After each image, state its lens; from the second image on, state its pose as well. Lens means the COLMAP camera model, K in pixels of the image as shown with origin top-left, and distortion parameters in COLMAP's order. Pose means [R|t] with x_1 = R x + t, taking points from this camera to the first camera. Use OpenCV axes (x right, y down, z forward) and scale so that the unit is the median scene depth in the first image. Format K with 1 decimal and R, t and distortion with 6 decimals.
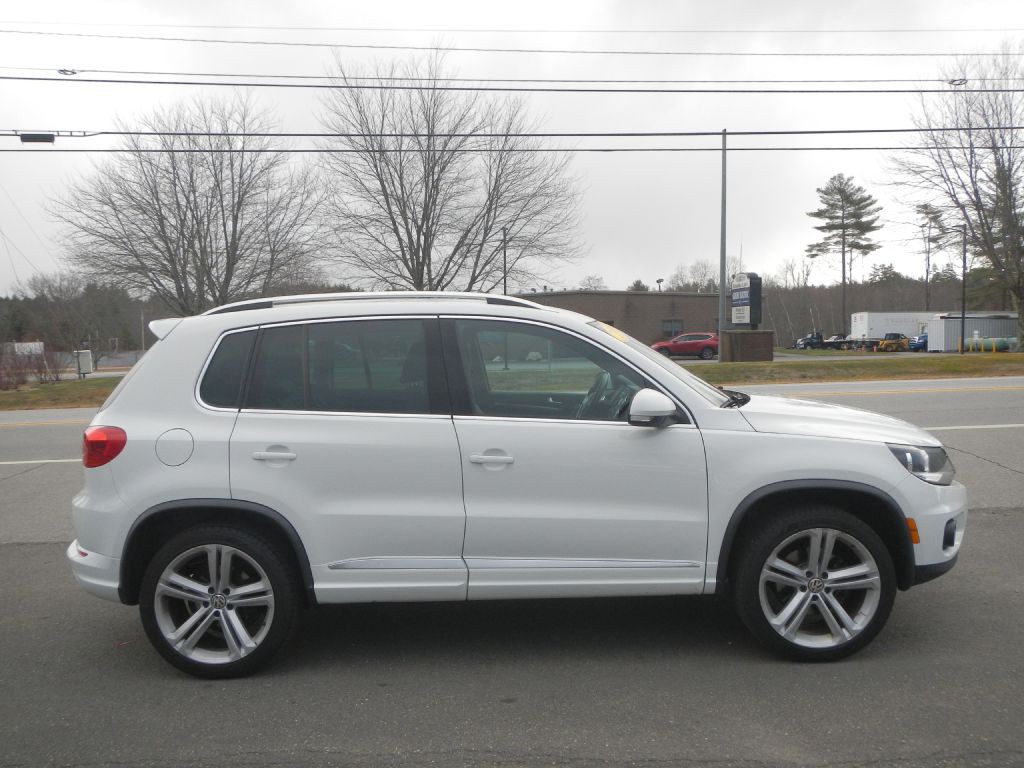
lens RADIAL K [[840.9, 0, 514.0], [0, 840.9, 388.0], [0, 0, 1]] dist [-0.004466, -0.001779]
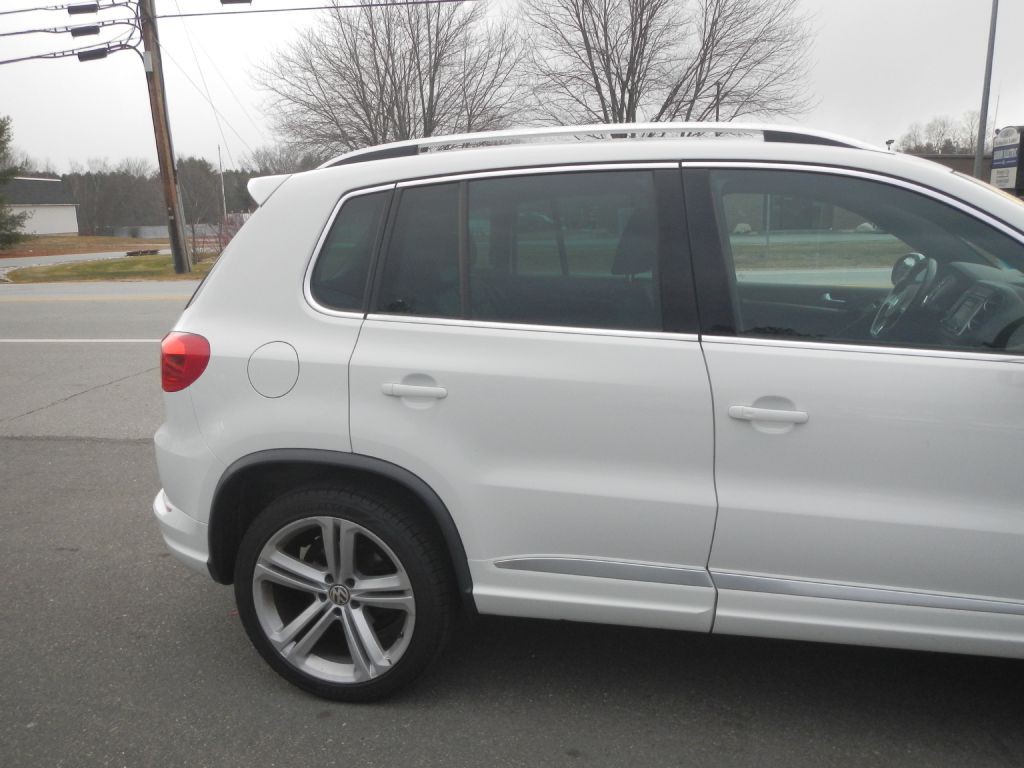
lens RADIAL K [[837.3, 0, 514.7], [0, 837.3, 389.2], [0, 0, 1]] dist [0.008782, 0.003494]
pose [[0.973336, 0.046555, -0.224608, -0.008356], [-0.011751, 0.988022, 0.153865, -0.002383], [0.229081, -0.147123, 0.962225, 0.050221]]
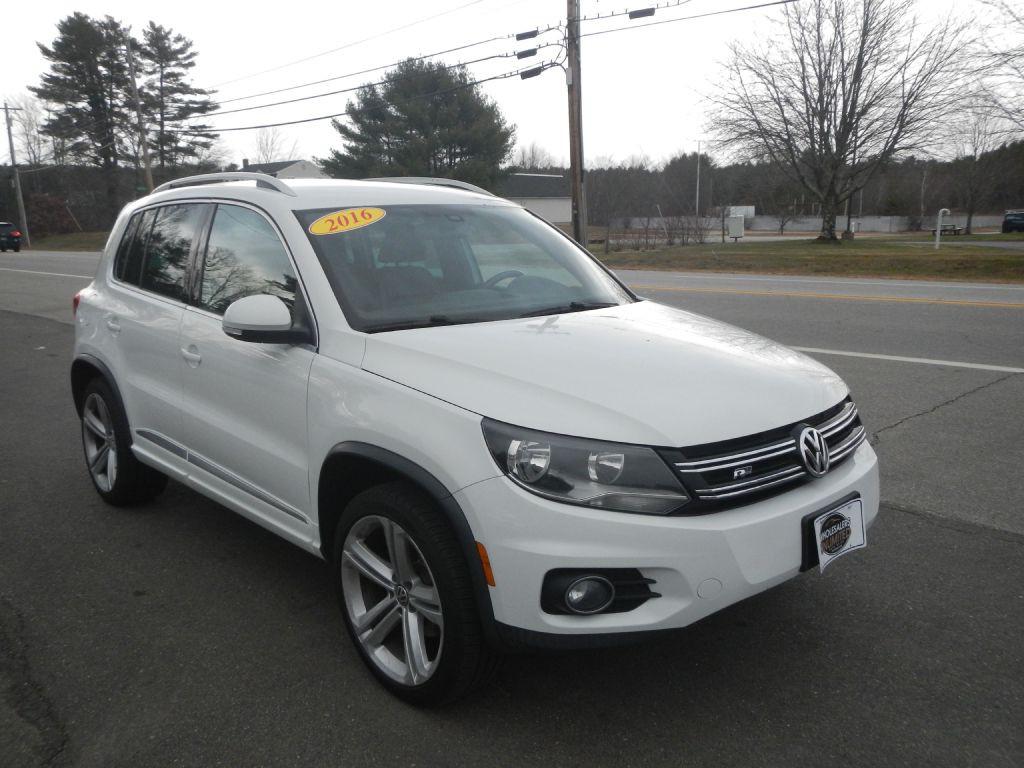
lens RADIAL K [[840.9, 0, 514.0], [0, 840.9, 388.0], [0, 0, 1]] dist [-0.004466, -0.001779]
pose [[0.695524, 0.163520, -0.699648, 0.111116], [-0.051353, 0.982581, 0.178596, -0.008365], [0.716665, -0.088288, 0.691807, 0.074193]]
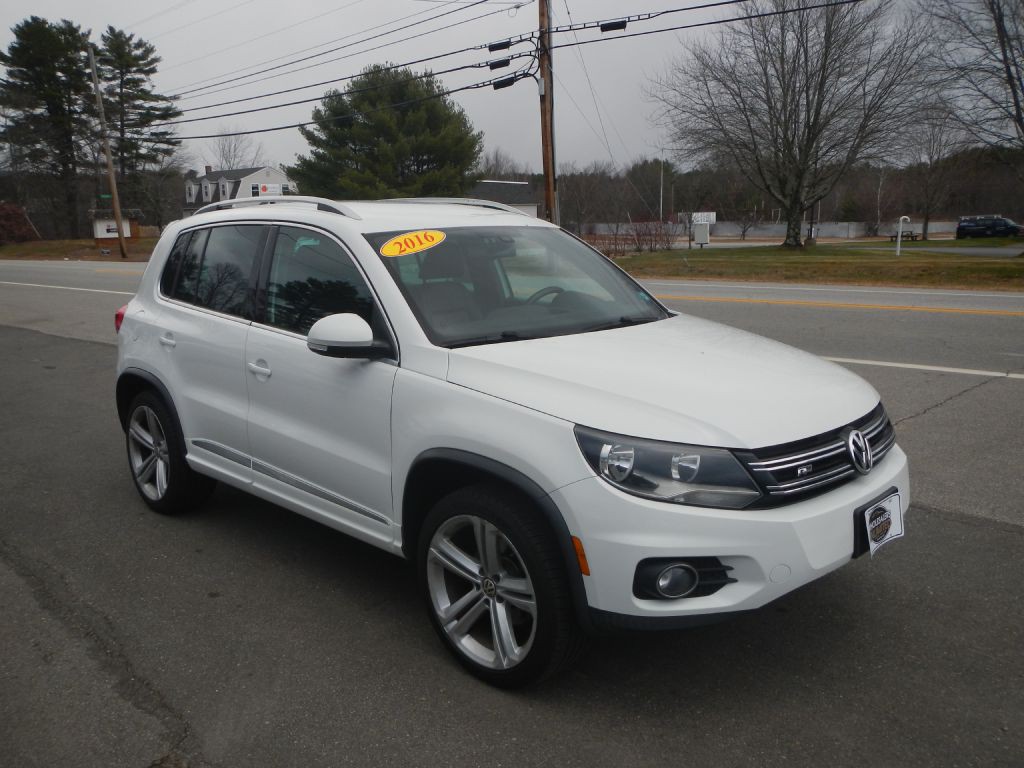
lens RADIAL K [[840.9, 0, 514.0], [0, 840.9, 388.0], [0, 0, 1]] dist [-0.004466, -0.001779]
pose [[0.726074, 0.151269, -0.670771, 0.108229], [-0.048511, 0.984340, 0.169472, -0.009769], [0.685903, -0.090509, 0.722042, 0.059123]]
